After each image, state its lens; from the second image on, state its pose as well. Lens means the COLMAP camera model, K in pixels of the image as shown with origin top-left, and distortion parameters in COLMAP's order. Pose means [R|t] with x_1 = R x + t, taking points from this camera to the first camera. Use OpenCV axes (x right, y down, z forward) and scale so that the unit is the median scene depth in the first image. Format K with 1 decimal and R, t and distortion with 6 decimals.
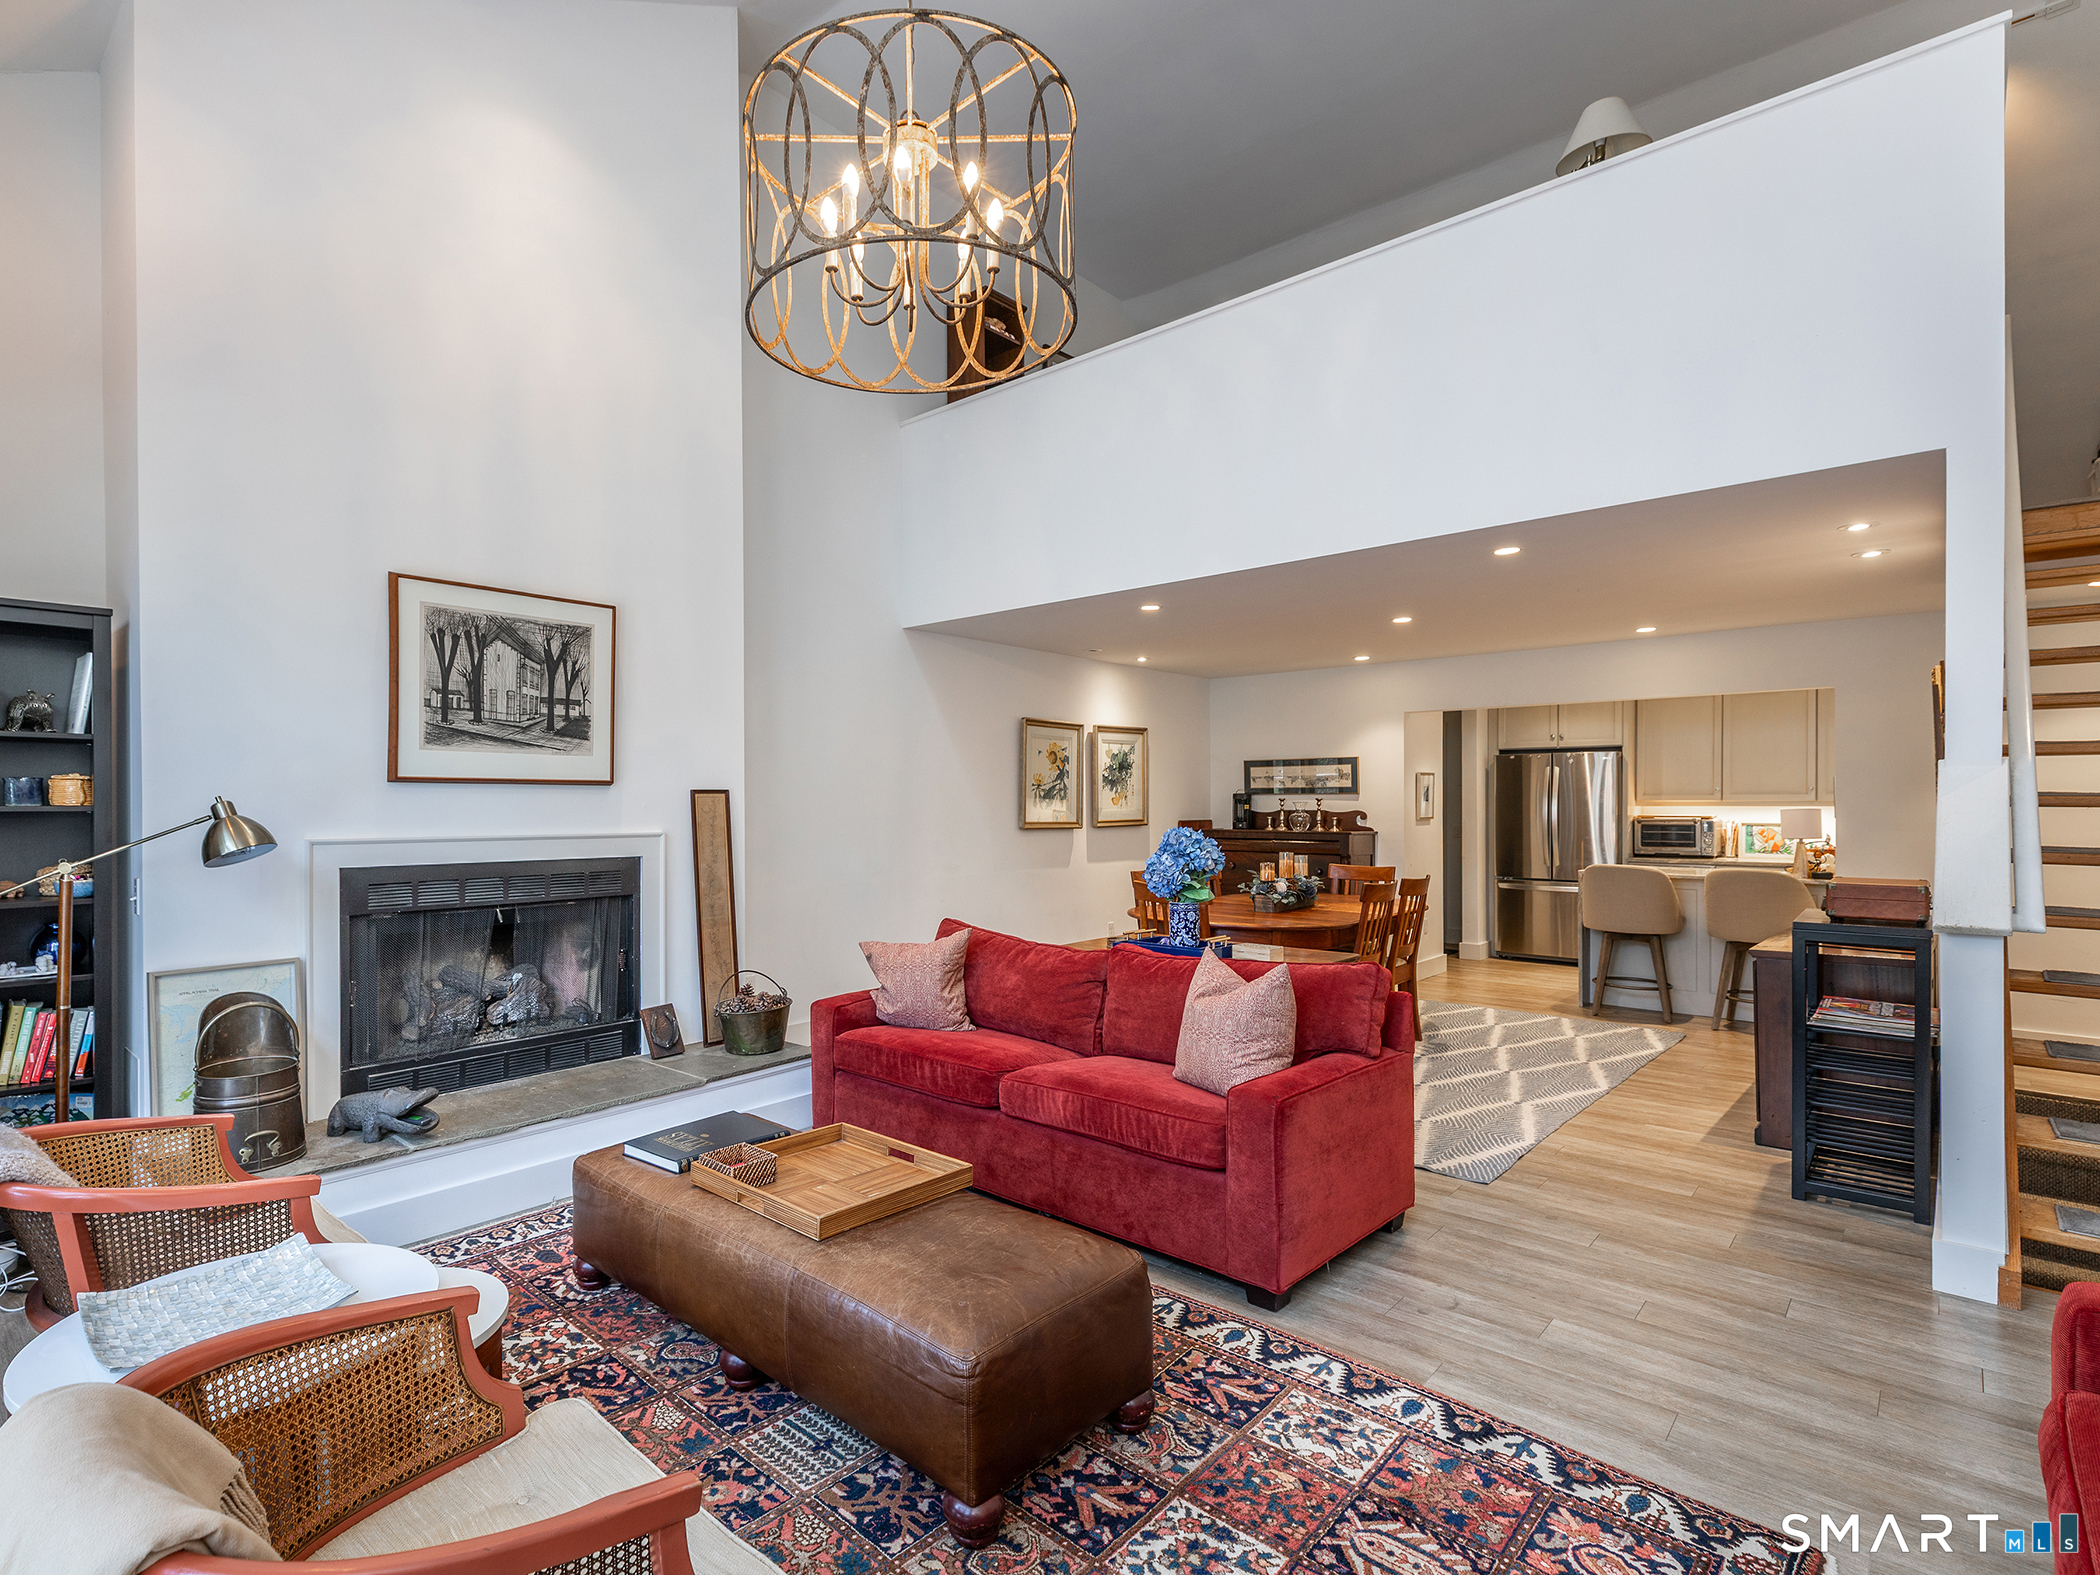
lens RADIAL K [[1033.4, 0, 951.9], [0, 1033.4, 802.4], [0, 0, 1]] dist [0.004062, 0.000347]
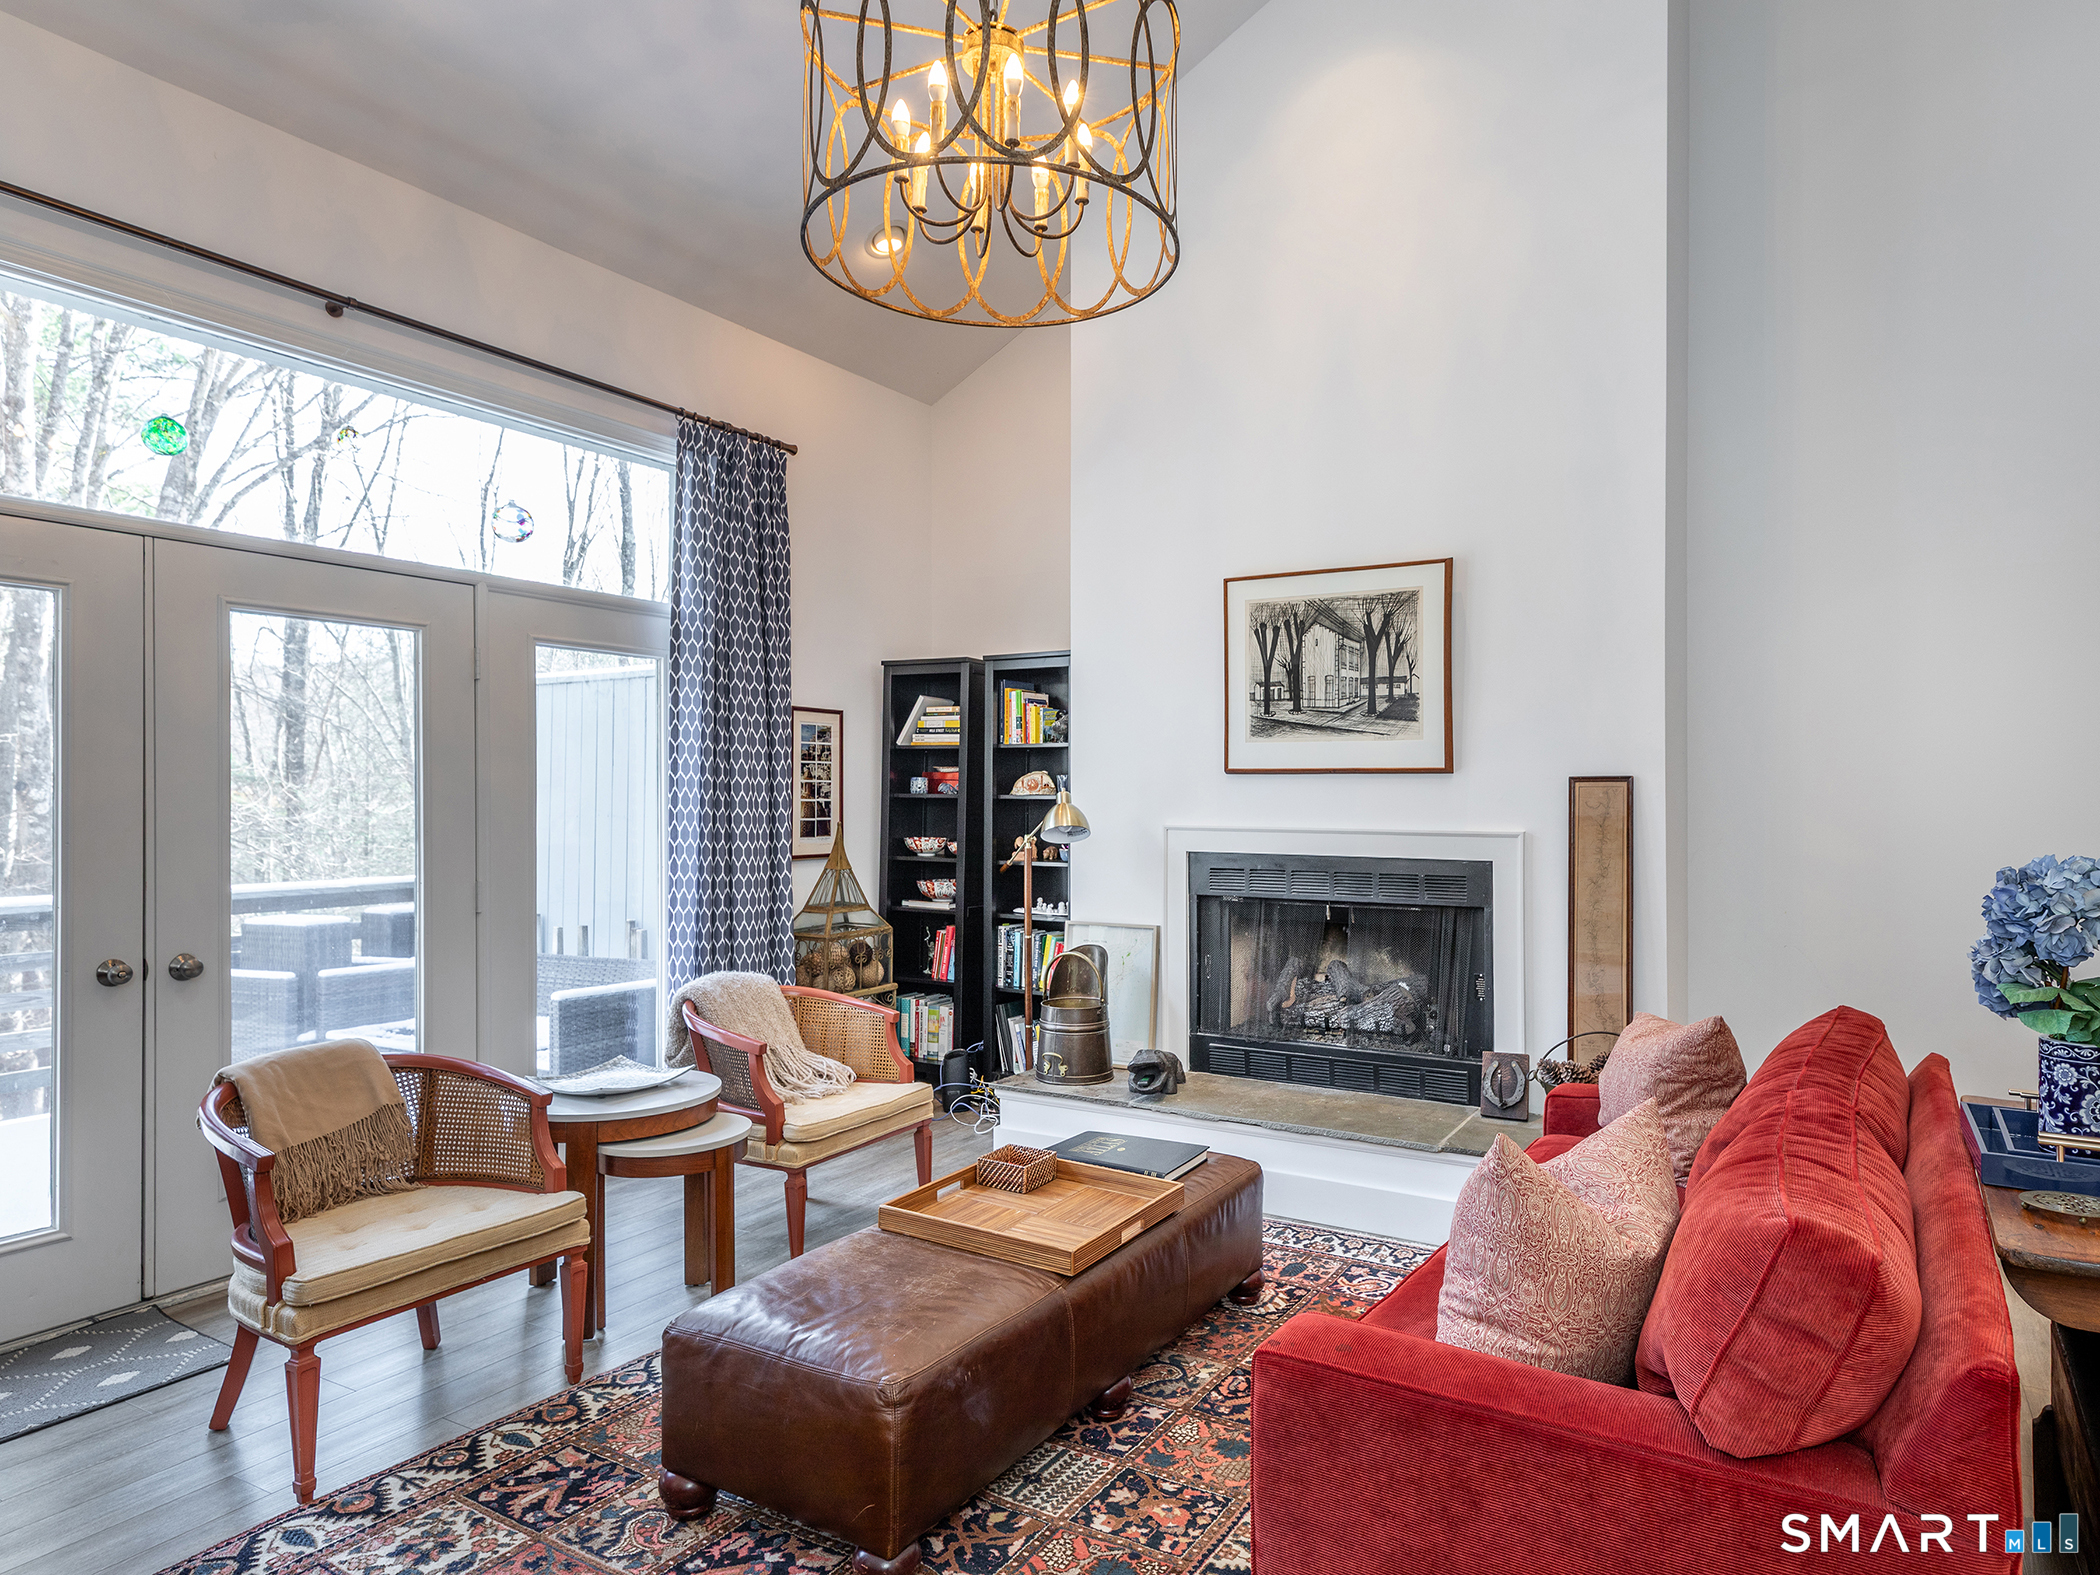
lens RADIAL K [[1269.0, 0, 1116.5], [0, 1269.0, 793.1], [0, 0, 1]] dist [0.038104, -0.025925]
pose [[0.243103, 0.002651, -0.969997, 0.634029], [0.002273, 0.999992, 0.003303, -0.004393], [0.969998, -0.003008, 0.243095, 0.513031]]
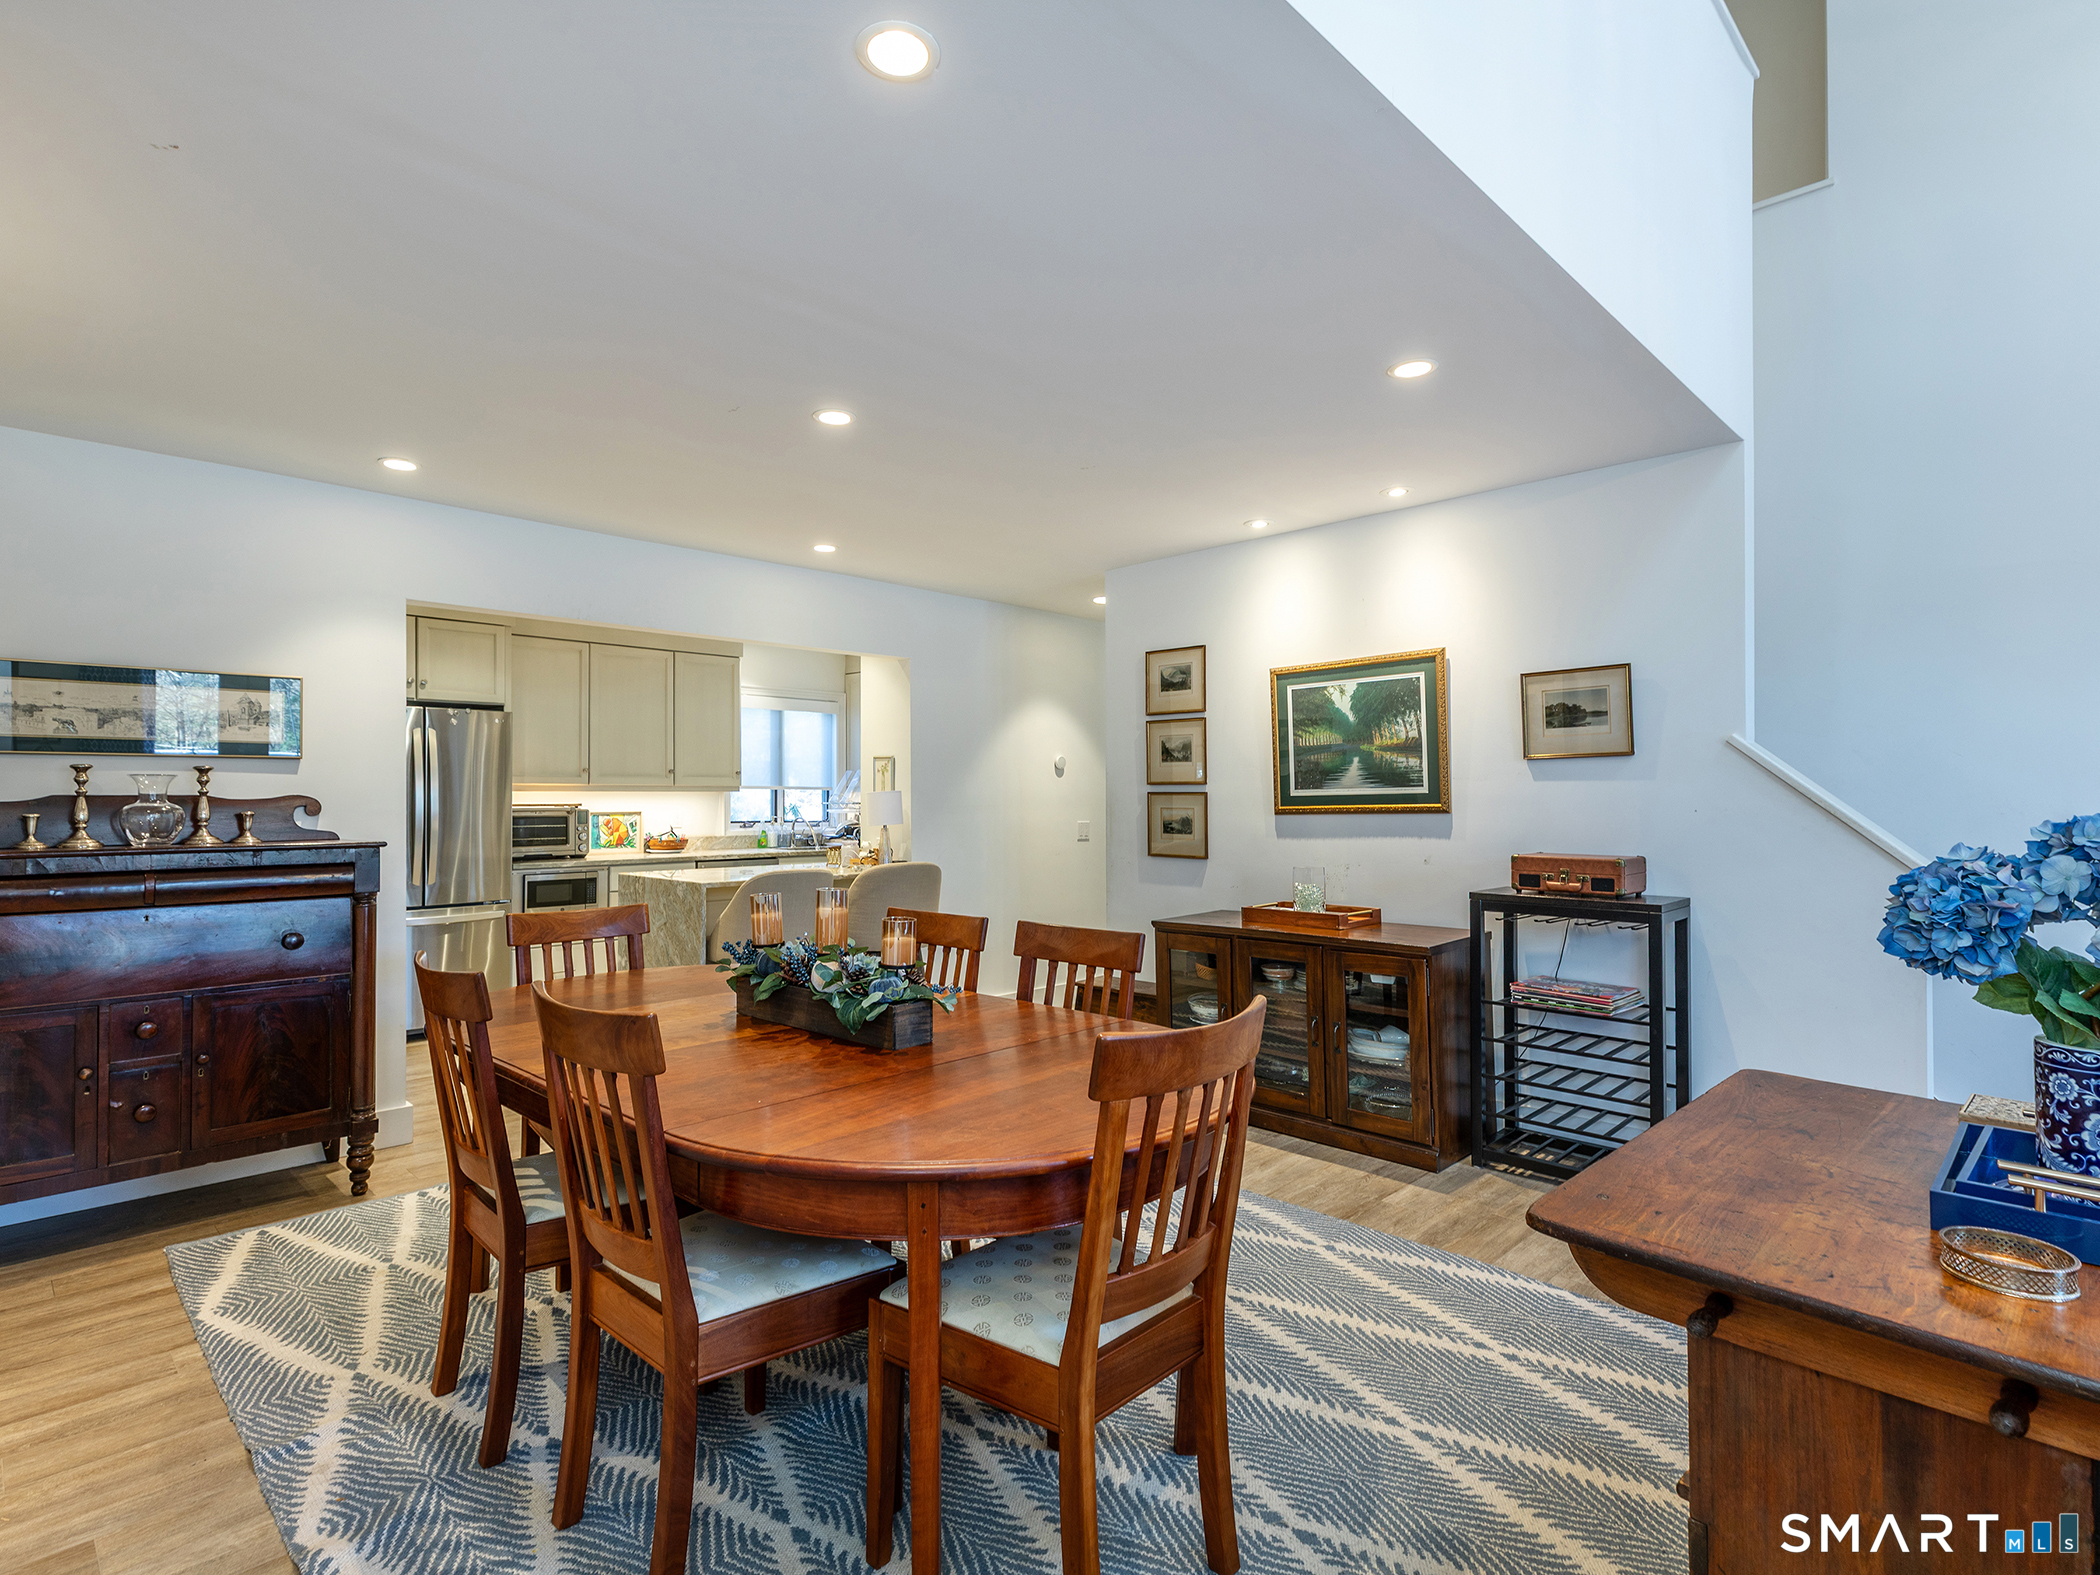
lens RADIAL K [[1078.9, 0, 1009.9], [0, 1078.9, 785.1], [0, 0, 1]] dist [0.026045, -0.000683]
pose [[0.054668, 0.013539, 0.998413, -0.159742], [-0.002394, 0.999907, -0.013428, 0.018823], [-0.998502, -0.001656, 0.054695, 1.348180]]
